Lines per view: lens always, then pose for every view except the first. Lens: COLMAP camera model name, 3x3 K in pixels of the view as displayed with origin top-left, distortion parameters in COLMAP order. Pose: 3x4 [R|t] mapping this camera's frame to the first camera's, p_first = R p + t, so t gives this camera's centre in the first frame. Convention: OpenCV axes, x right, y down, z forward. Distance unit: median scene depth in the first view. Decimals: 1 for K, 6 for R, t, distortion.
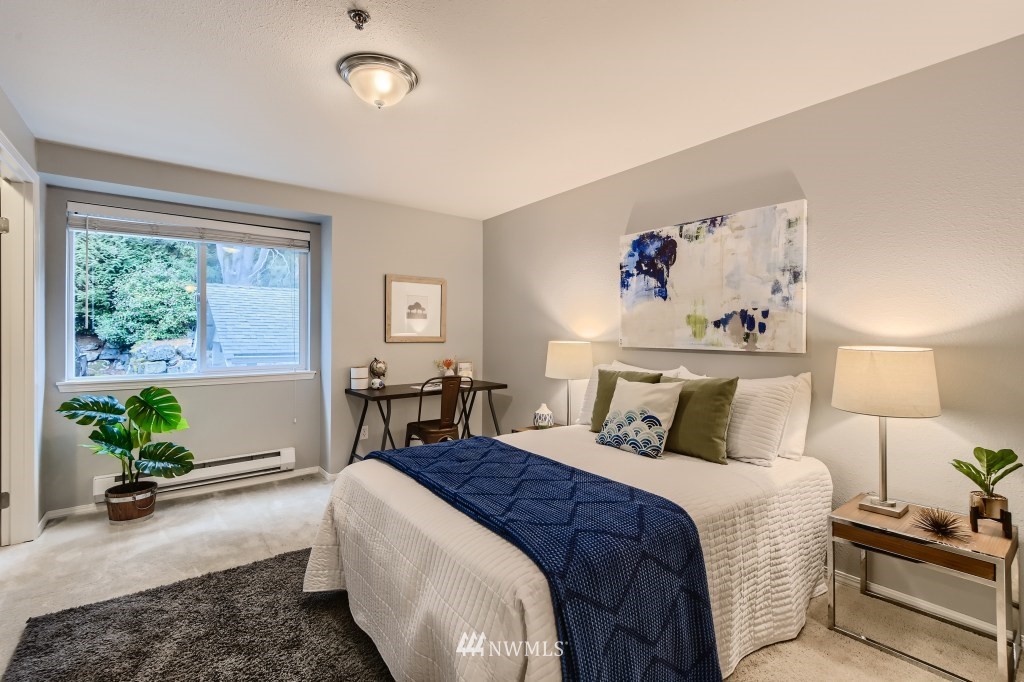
lens RADIAL K [[454.1, 0, 516.4], [0, 454.1, 332.6], [0, 0, 1]] dist [0.020926, 0.000086]
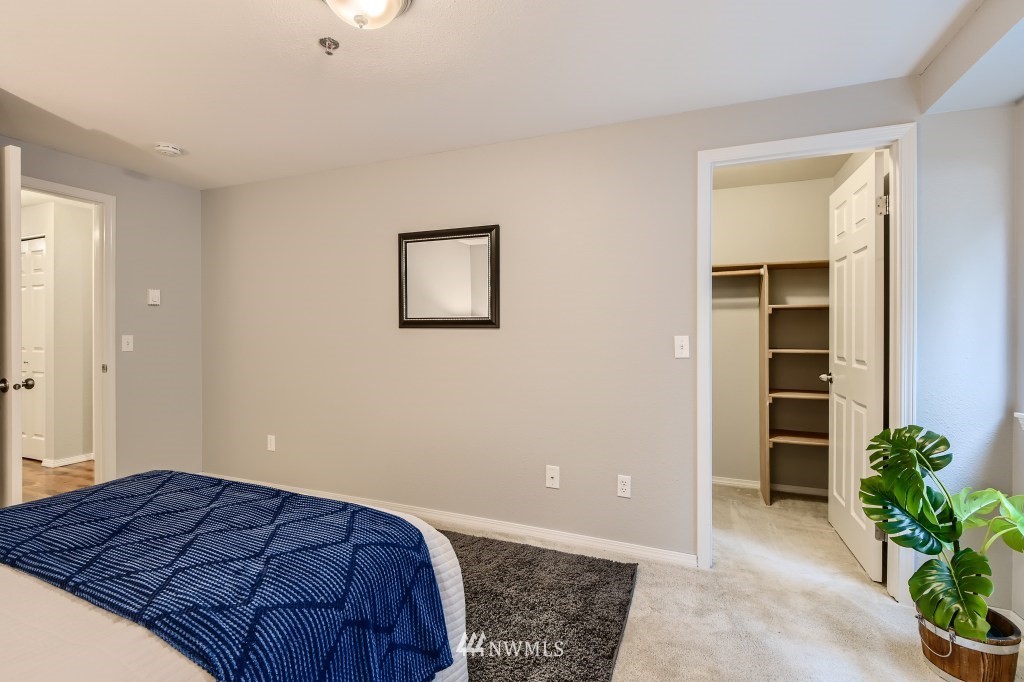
lens RADIAL K [[462.1, 0, 515.6], [0, 462.1, 335.3], [0, 0, 1]] dist [0.000327, -0.000719]
pose [[-0.859300, 0.006101, -0.511436, -0.083989], [-0.001375, 0.999898, 0.014238, -0.004852], [0.511470, 0.012937, -0.859204, 1.113864]]
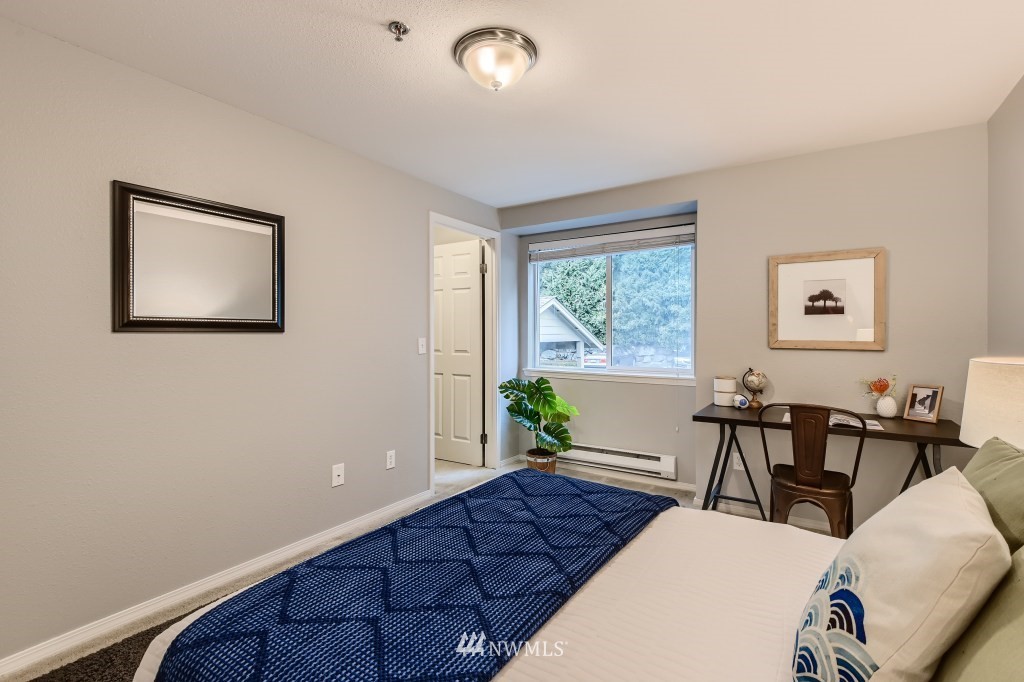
lens RADIAL K [[462.1, 0, 515.6], [0, 462.1, 335.3], [0, 0, 1]] dist [0.000327, -0.000719]
pose [[0.330792, 0.004442, -0.943693, 0.365414], [0.000015, 0.999989, 0.004712, -0.004277], [0.943704, -0.001573, 0.330788, 0.457551]]
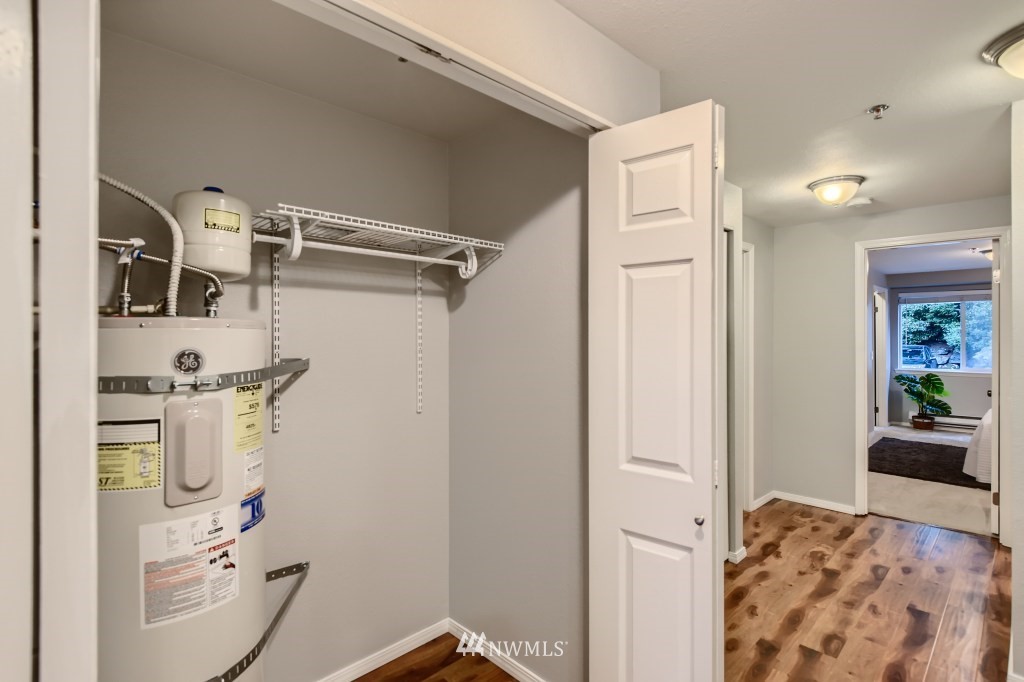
lens RADIAL K [[462.1, 0, 515.6], [0, 462.1, 335.3], [0, 0, 1]] dist [0.000327, -0.000719]
pose [[0.069426, -0.006018, -0.997569, 1.186165], [0.003275, 0.999978, -0.005805, -0.053828], [0.997582, -0.002864, 0.069445, -1.056535]]
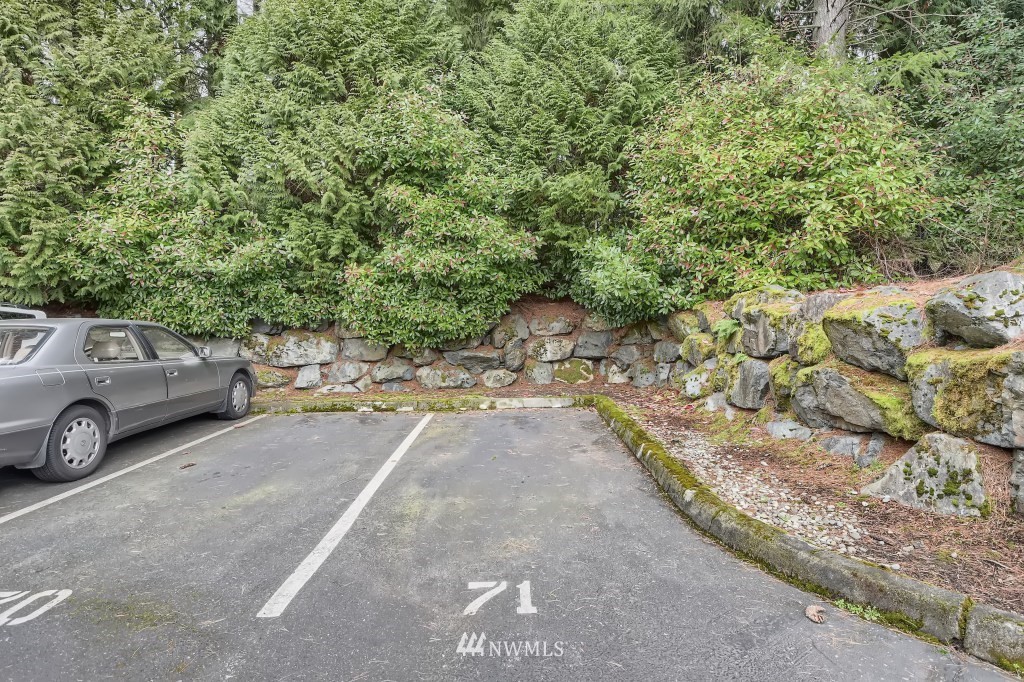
lens RADIAL K [[462.1, 0, 515.6], [0, 462.1, 335.3], [0, 0, 1]] dist [0.000327, -0.000719]
pose [[0.812021, -0.006373, -0.583593, -5.756428], [-0.000917, 0.999925, -0.012195, 0.354594], [0.583627, 0.010438, 0.811955, 5.181528]]
